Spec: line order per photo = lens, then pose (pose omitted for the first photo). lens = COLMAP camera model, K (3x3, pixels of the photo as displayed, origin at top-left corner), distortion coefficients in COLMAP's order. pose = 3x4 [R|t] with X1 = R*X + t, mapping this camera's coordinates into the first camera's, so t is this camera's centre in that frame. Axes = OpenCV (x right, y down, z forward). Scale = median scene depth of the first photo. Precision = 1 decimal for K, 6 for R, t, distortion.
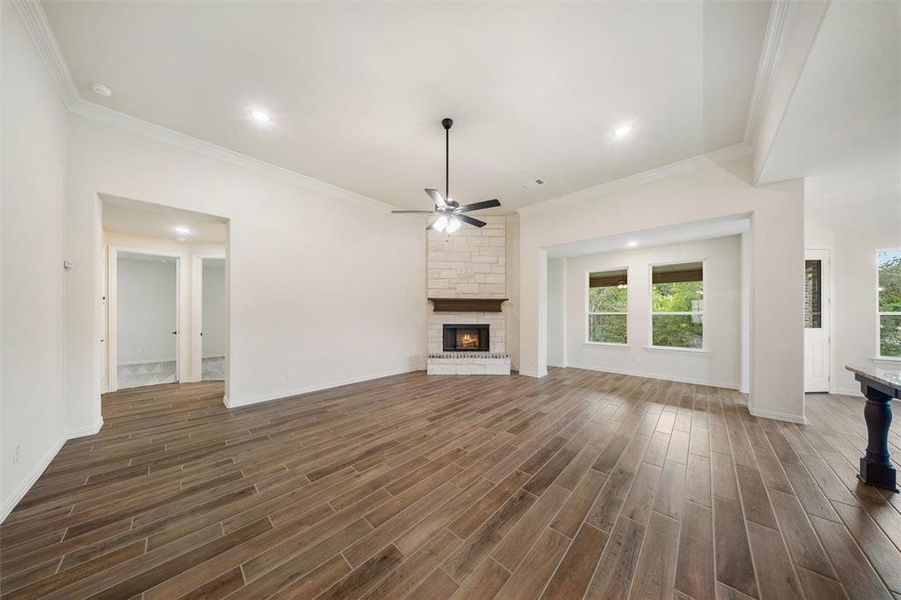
lens RADIAL K [[267.2, 0, 442.5], [0, 267.2, 312.6], [0, 0, 1]] dist [0.000287, 0.000007]
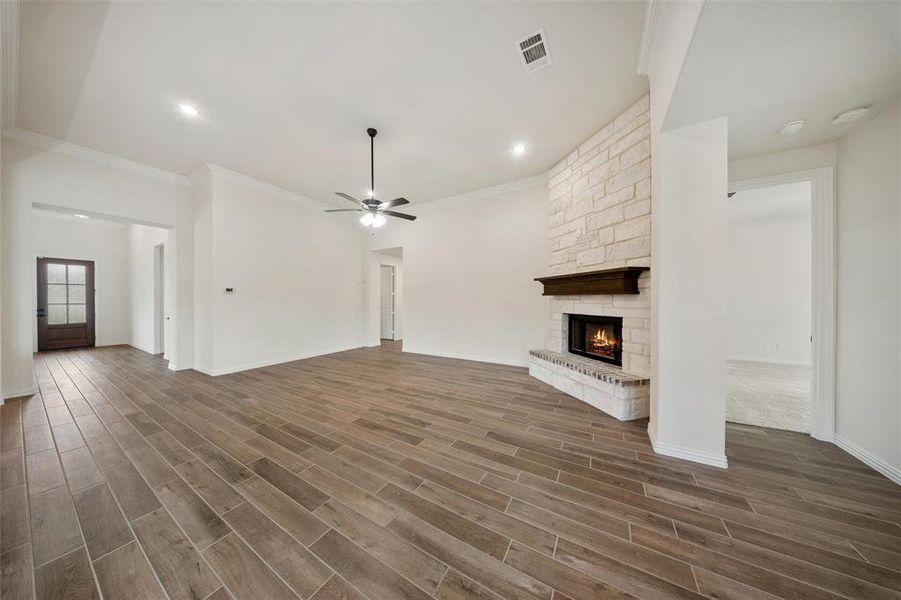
lens RADIAL K [[265.7, 0, 446.2], [0, 265.7, 300.6], [0, 0, 1]] dist [0.000128, 0.000000]
pose [[0.226500, -0.000914, -0.974011, 0.622551], [0.003665, 0.999993, -0.000086, 0.009215], [0.974004, -0.003551, 0.226502, 0.541805]]
